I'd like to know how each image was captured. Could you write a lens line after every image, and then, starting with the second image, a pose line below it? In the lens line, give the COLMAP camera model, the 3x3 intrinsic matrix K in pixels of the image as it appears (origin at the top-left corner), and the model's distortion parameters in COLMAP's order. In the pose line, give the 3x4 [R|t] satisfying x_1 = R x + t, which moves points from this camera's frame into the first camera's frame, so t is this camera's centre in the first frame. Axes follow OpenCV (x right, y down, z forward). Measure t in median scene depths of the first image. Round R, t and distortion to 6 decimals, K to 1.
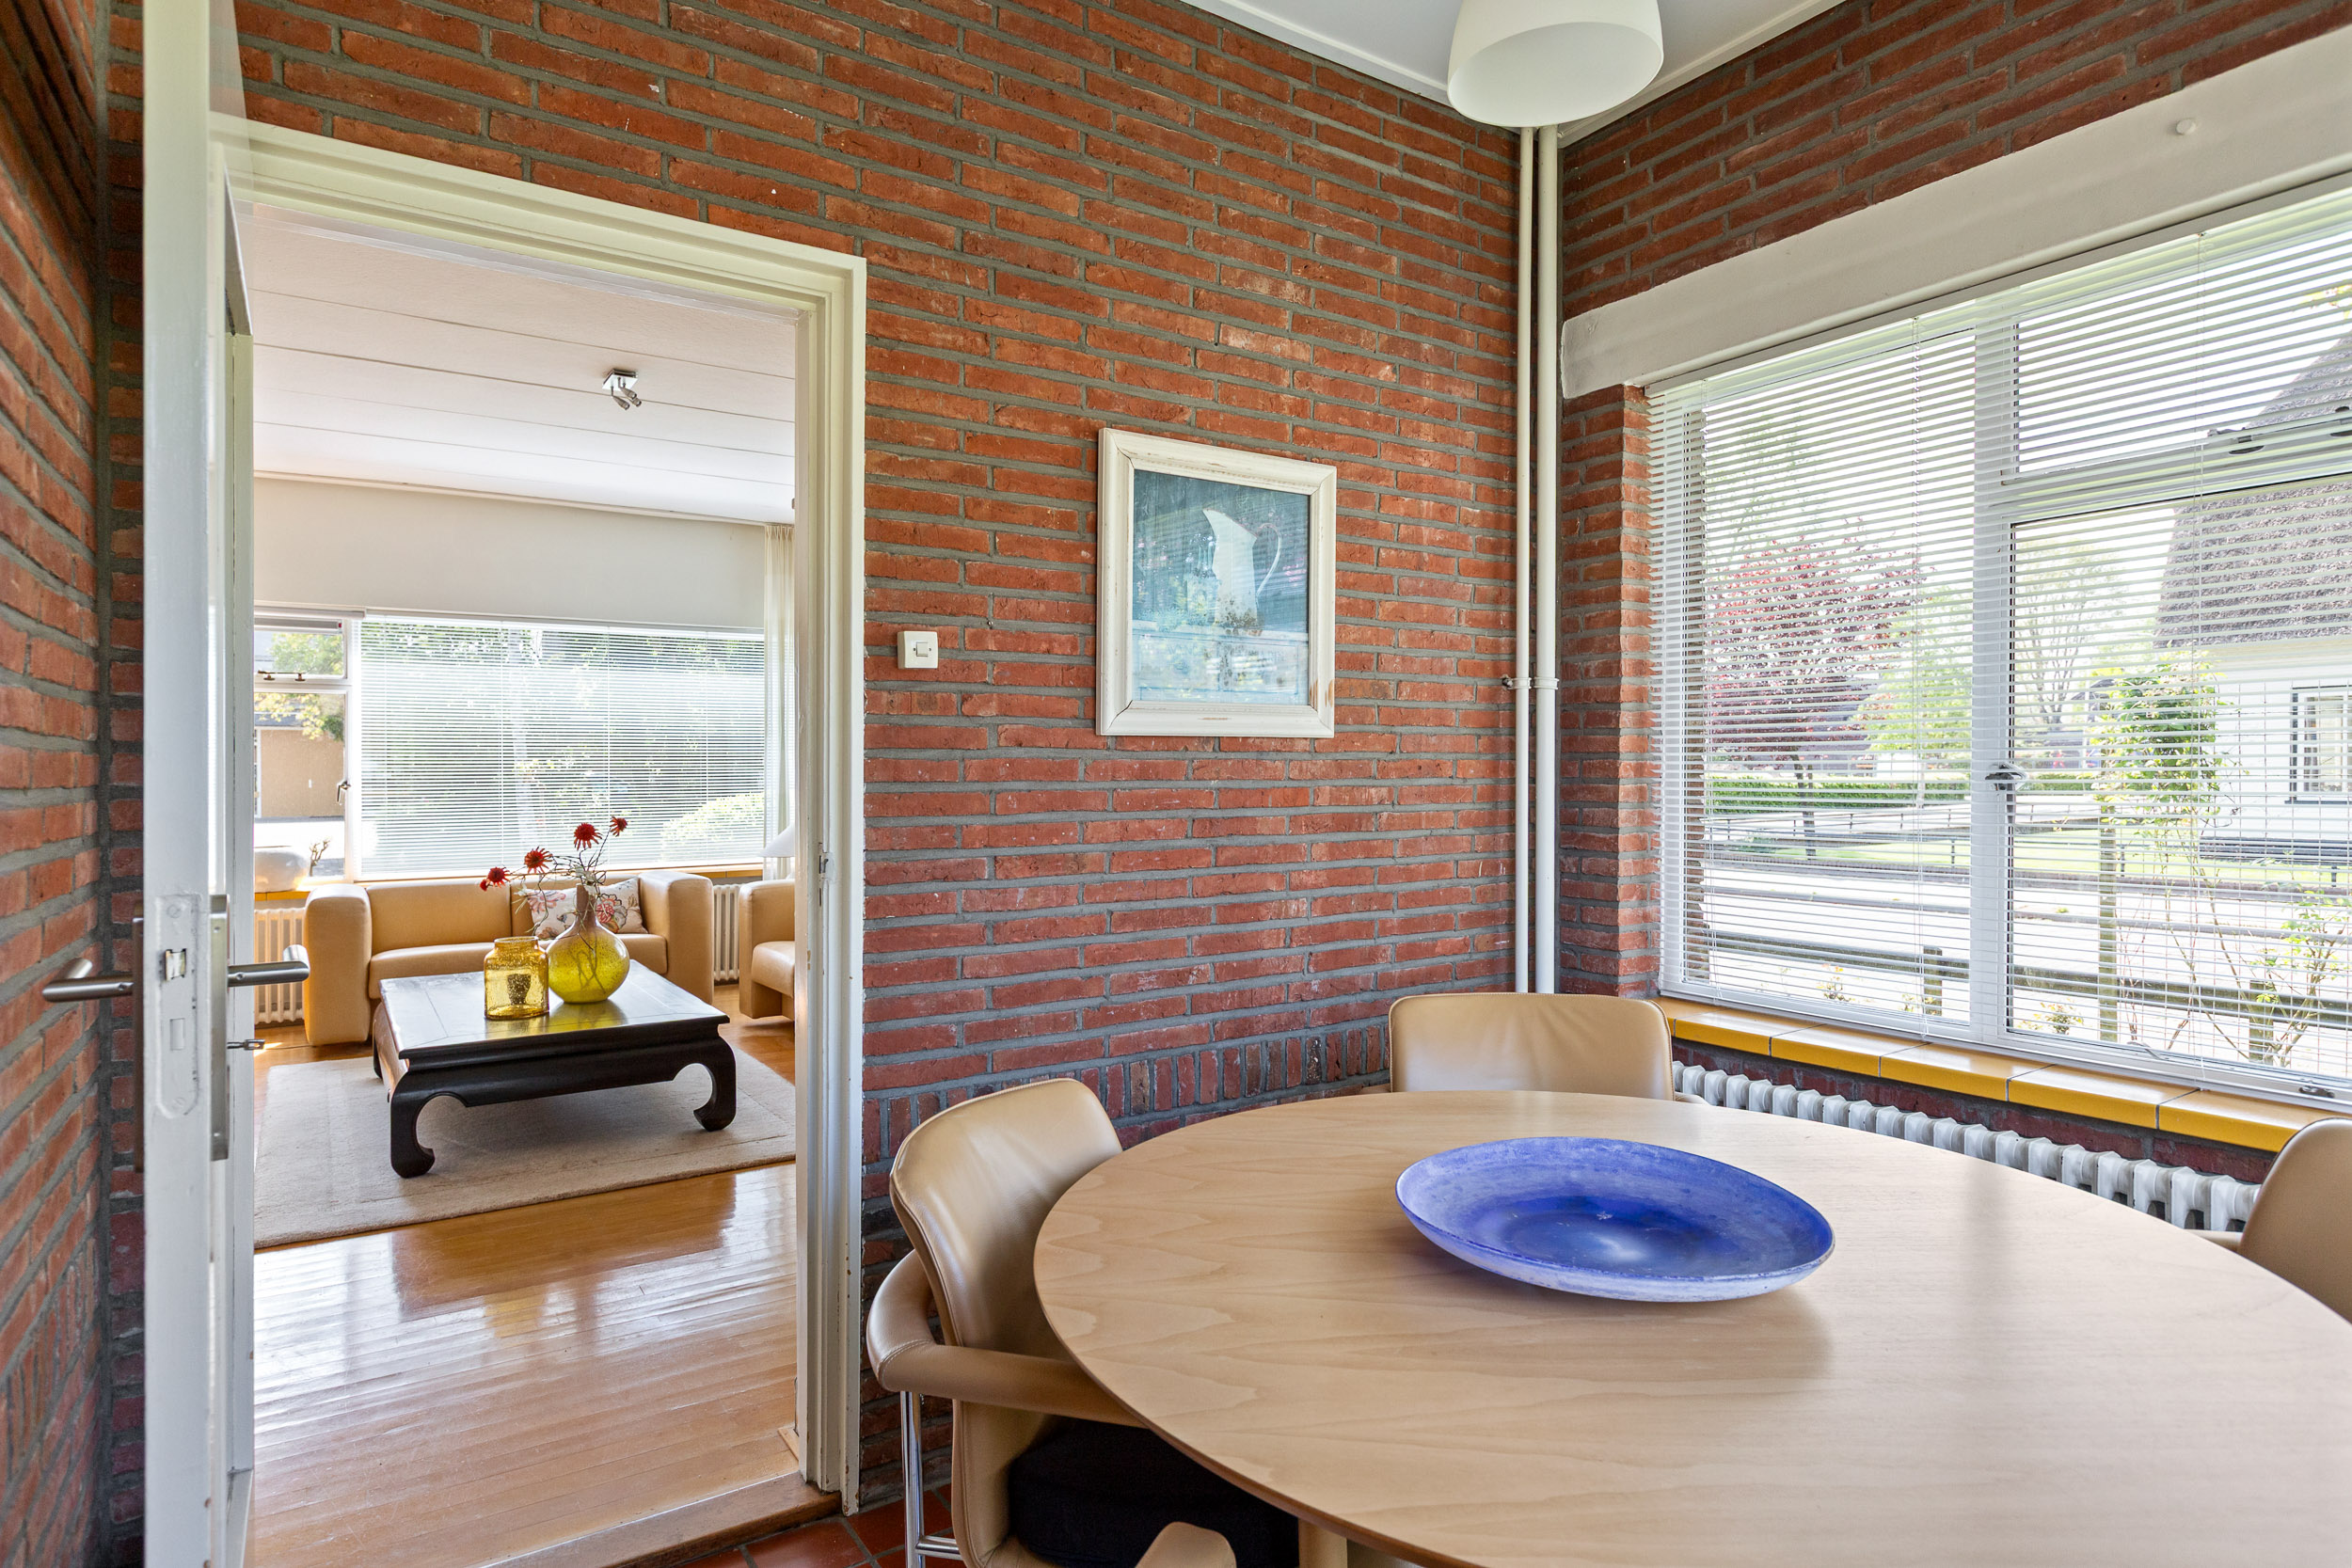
lens RADIAL K [[1270.3, 0, 1176.0], [0, 1270.3, 784.0], [0, 0, 1]] dist [-0.001573, -0.000657]
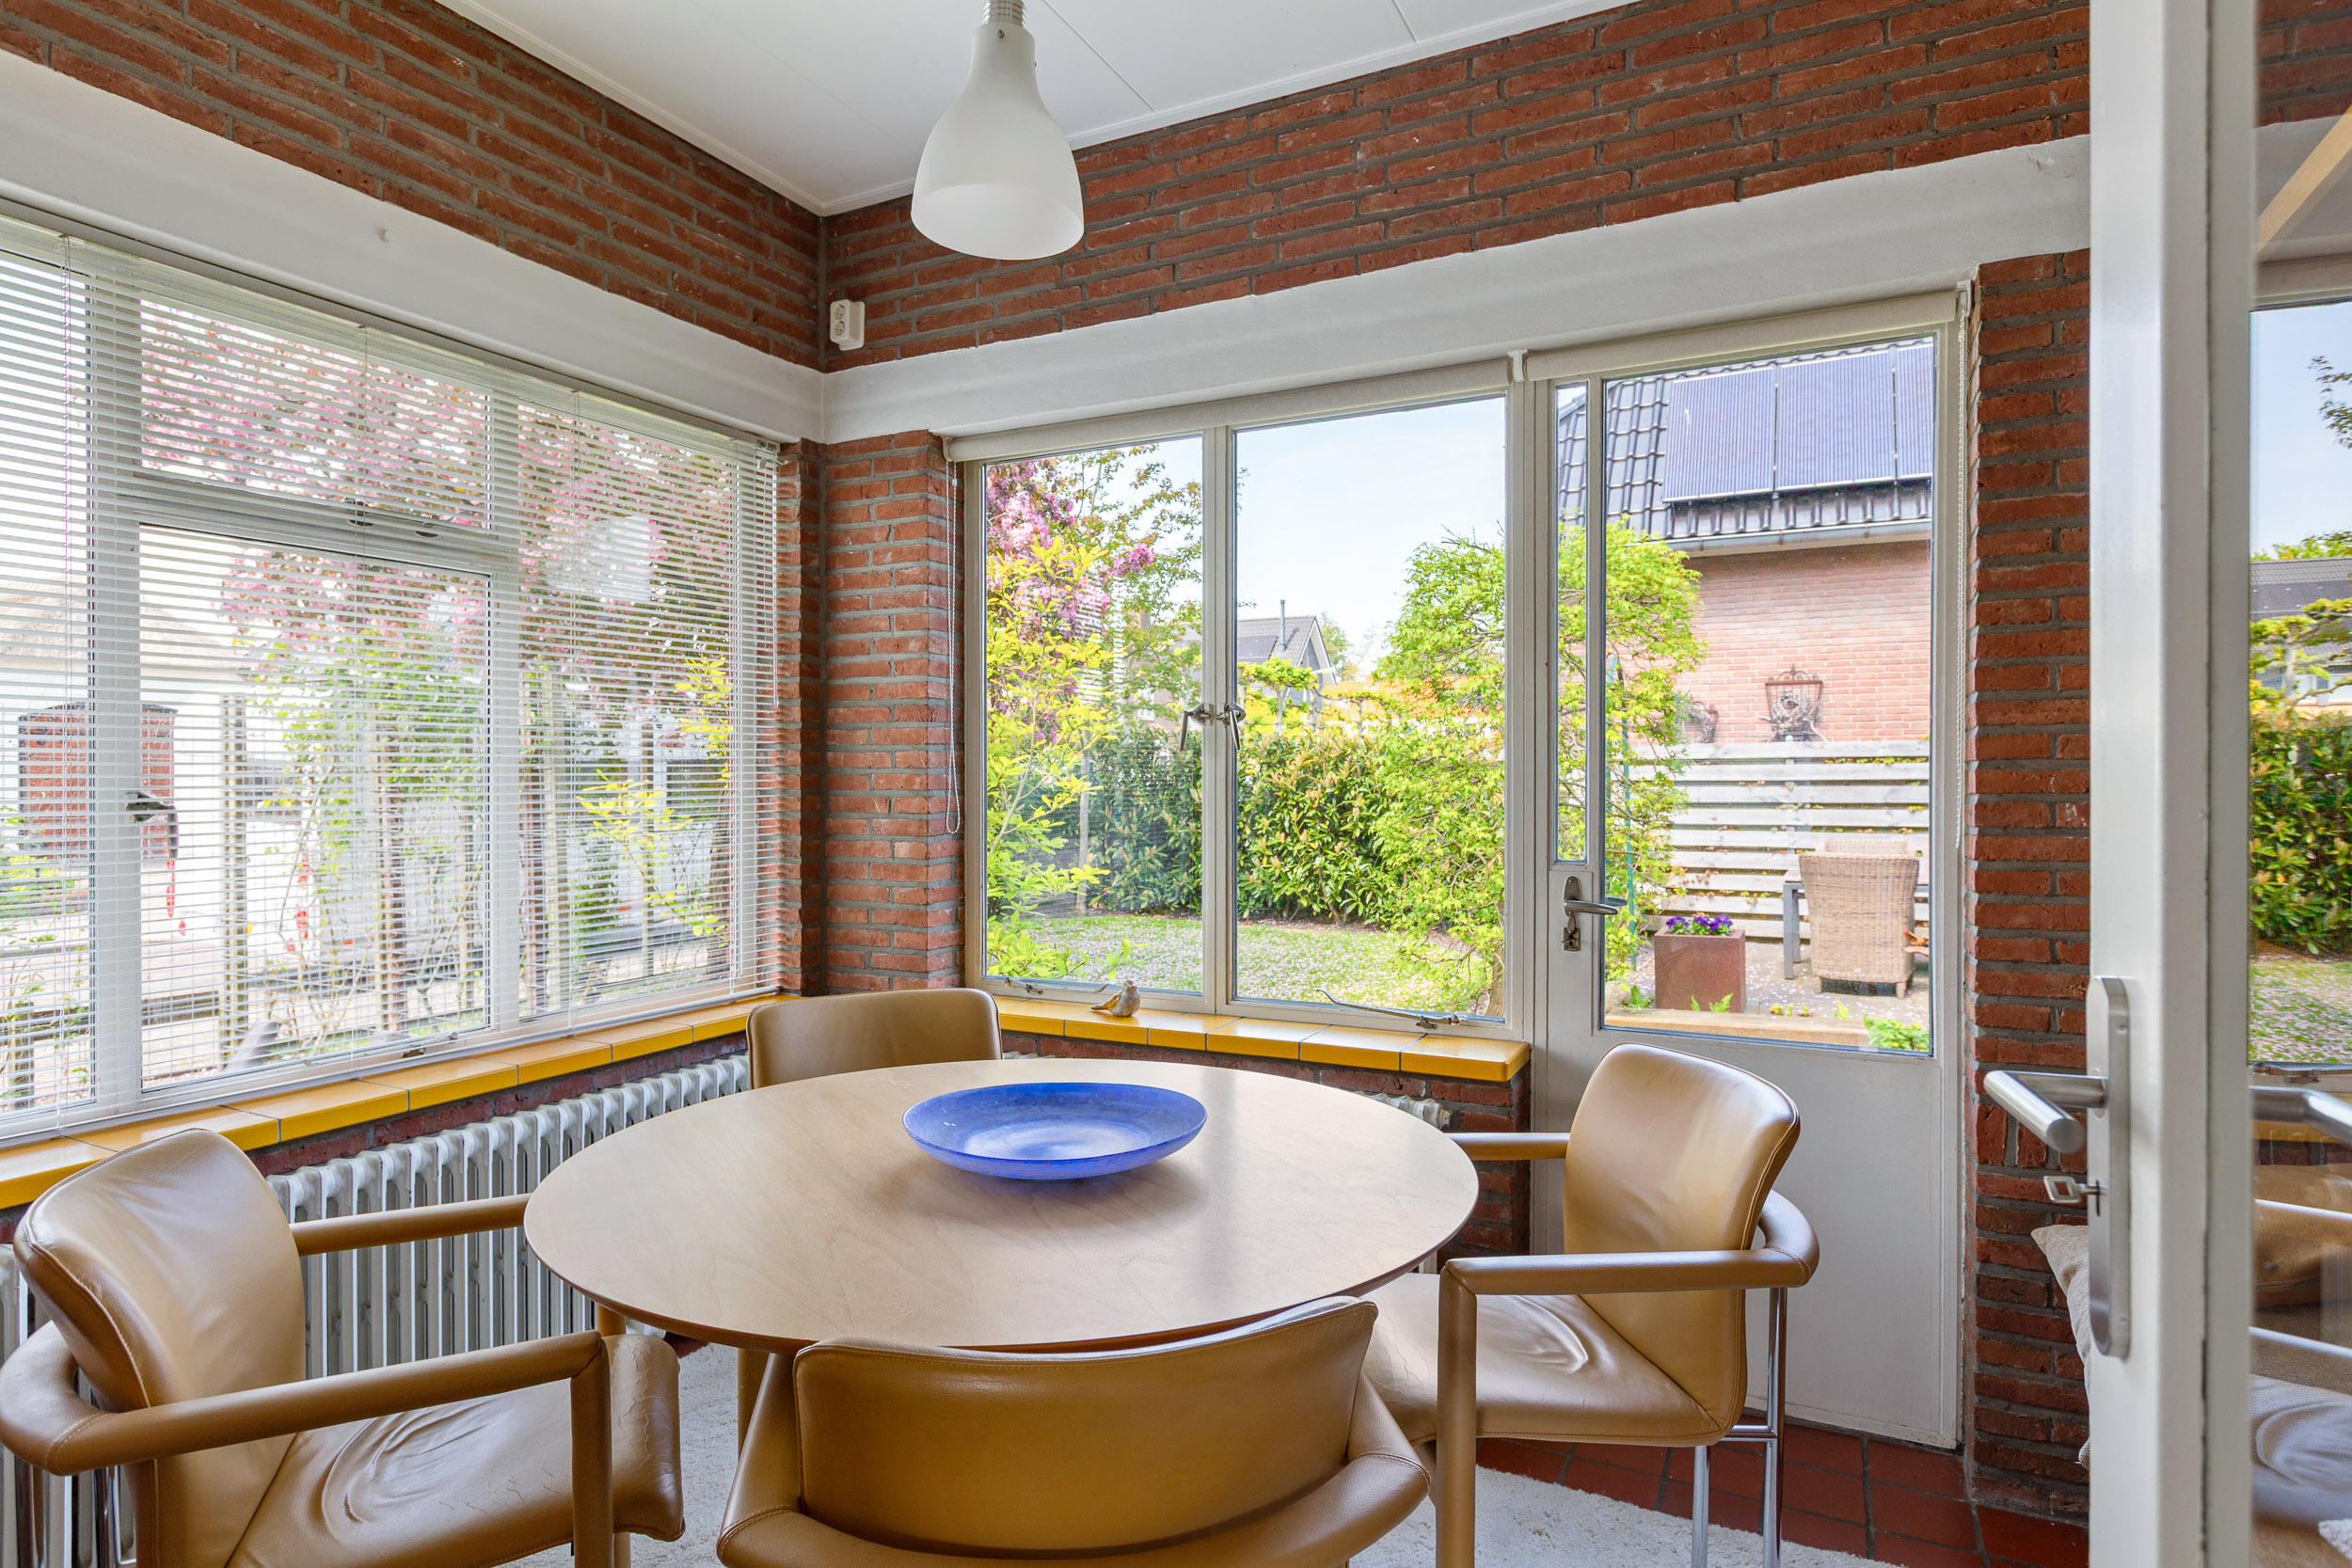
lens RADIAL K [[1270.3, 0, 1176.0], [0, 1270.3, 784.0], [0, 0, 1]] dist [-0.001573, -0.000657]
pose [[-0.497793, -0.006681, 0.867270, -0.546825], [0.007625, 0.999898, 0.012080, -0.023681], [-0.867262, 0.012626, -0.497692, 0.911595]]
